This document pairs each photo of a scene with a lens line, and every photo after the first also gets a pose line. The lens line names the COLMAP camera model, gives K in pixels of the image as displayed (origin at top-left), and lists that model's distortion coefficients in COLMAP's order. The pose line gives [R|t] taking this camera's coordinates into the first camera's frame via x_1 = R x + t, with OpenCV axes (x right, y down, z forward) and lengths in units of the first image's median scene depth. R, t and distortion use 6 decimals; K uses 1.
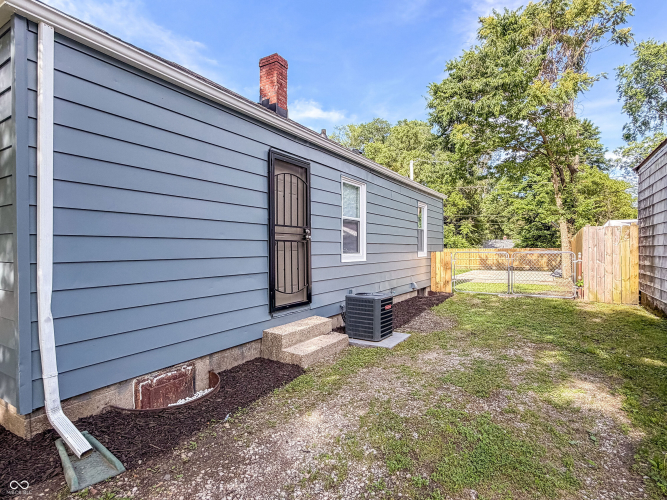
lens RADIAL K [[344.0, 0, 333.5], [0, 344.0, 250.0], [0, 0, 1]] dist [0.001253, 0.000660]
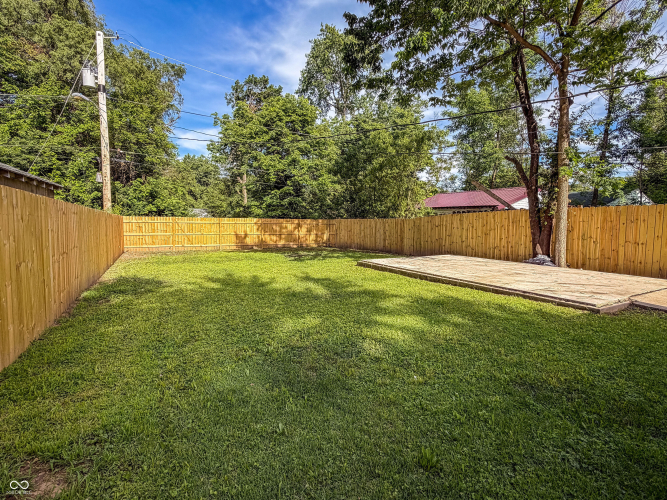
lens RADIAL K [[341.6, 0, 333.5], [0, 341.6, 250.0], [0, 0, 1]] dist [0.001071, 0.000093]
pose [[0.484668, -0.060885, 0.872577, -0.053392], [-0.013551, 0.996932, 0.077089, 0.003895], [-0.874593, -0.049187, 0.482356, 0.513415]]
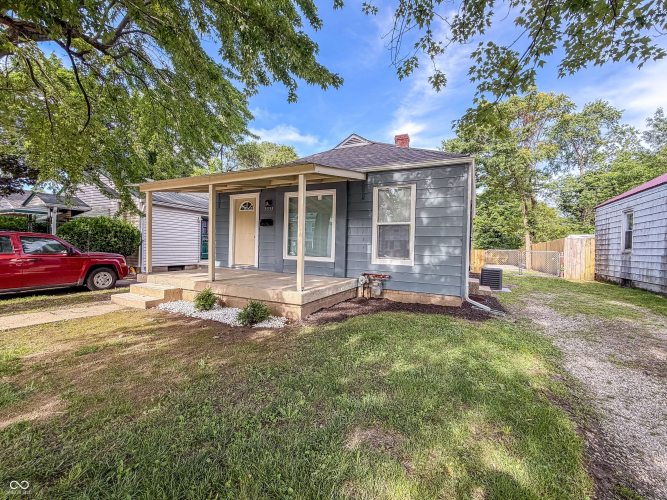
lens RADIAL K [[267.7, 0, 333.5], [0, 267.7, 250.0], [0, 0, 1]] dist [0.000087, 0.000009]
pose [[0.996941, 0.027356, 0.073219, -0.154228], [-0.027912, 0.999589, 0.006590, 0.005412], [-0.073008, -0.008613, 0.997294, -0.085027]]
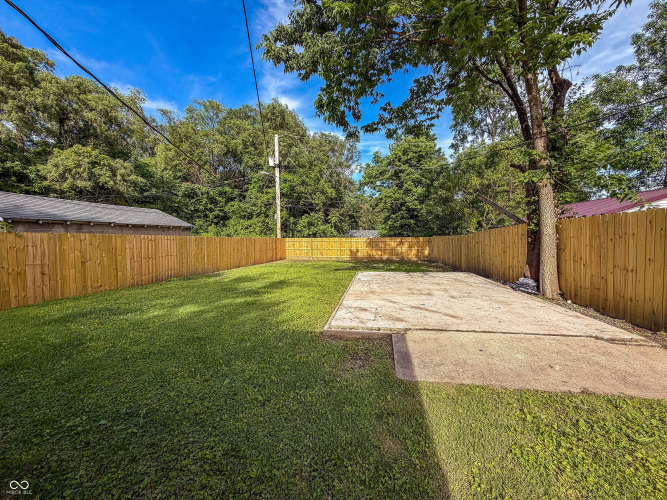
lens RADIAL K [[267.7, 0, 333.5], [0, 267.7, 250.0], [0, 0, 1]] dist [0.000087, 0.000009]
pose [[0.922477, -0.018378, 0.385615, 0.107363], [0.003535, 0.999227, 0.039164, 0.000004], [-0.386037, -0.034765, 0.921828, 0.361758]]
